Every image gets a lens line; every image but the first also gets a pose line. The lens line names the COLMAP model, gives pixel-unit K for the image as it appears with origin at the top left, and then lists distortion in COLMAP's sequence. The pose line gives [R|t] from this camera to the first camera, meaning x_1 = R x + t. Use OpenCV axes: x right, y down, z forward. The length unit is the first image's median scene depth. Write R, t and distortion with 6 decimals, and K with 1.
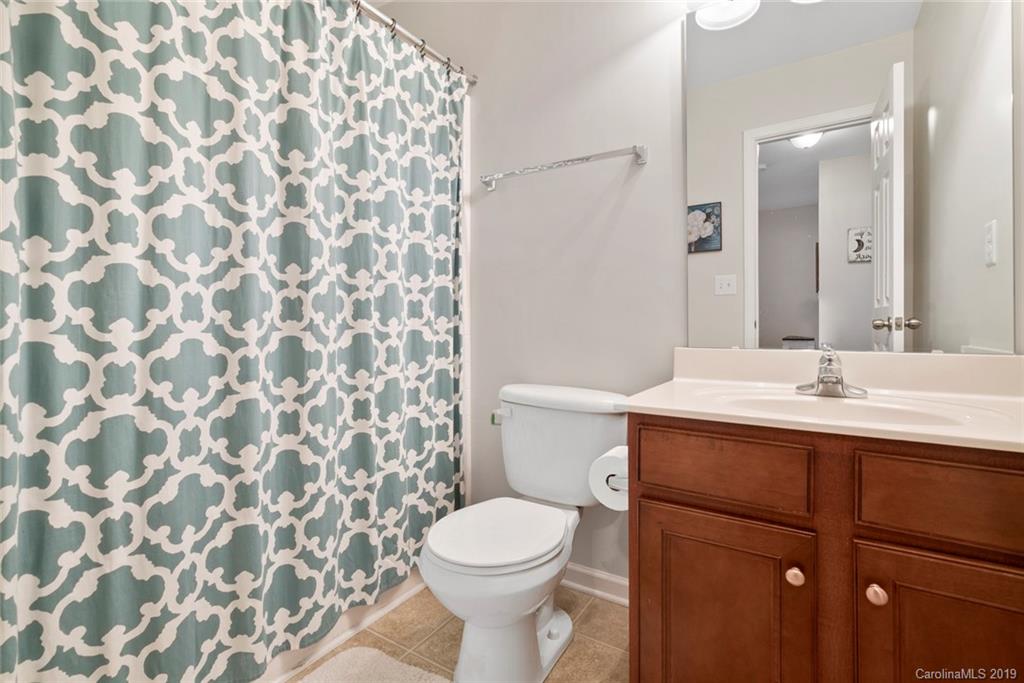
lens RADIAL K [[472.3, 0, 506.8], [0, 472.3, 326.1], [0, 0, 1]] dist [-0.008521, 0.003298]
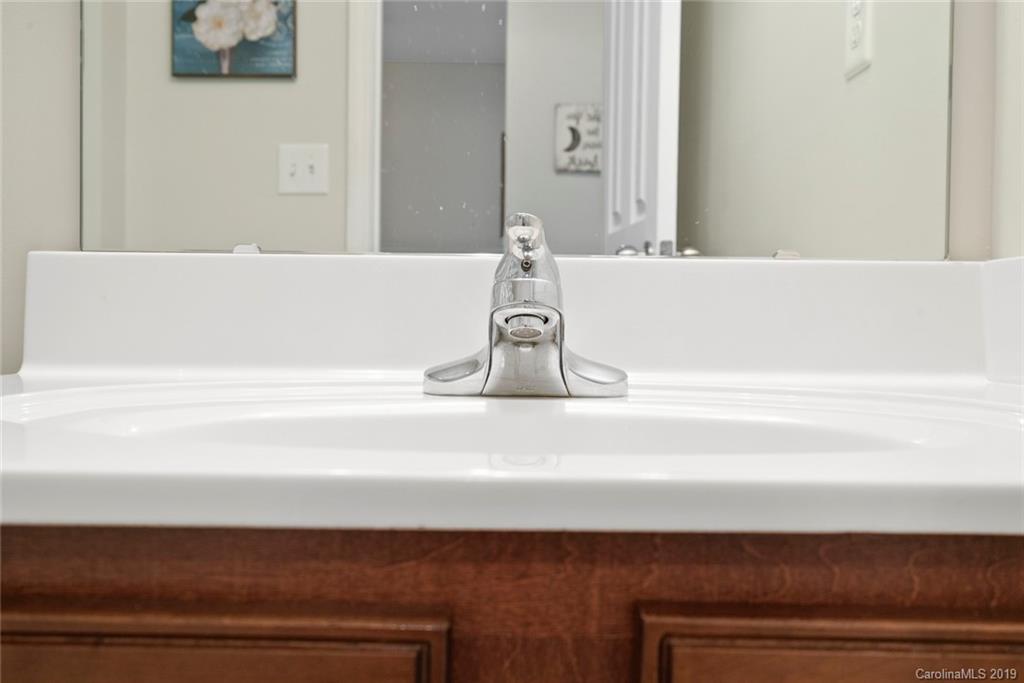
lens RADIAL K [[1027.4, 0, 511.5], [0, 1027.4, 340.6], [0, 0, 1]] dist [-0.012528, 0.000000]
pose [[0.829799, 0.005682, 0.558033, 0.299683], [-0.014715, 0.999823, 0.011702, 0.097715], [-0.557868, -0.017922, 0.829736, 0.440149]]
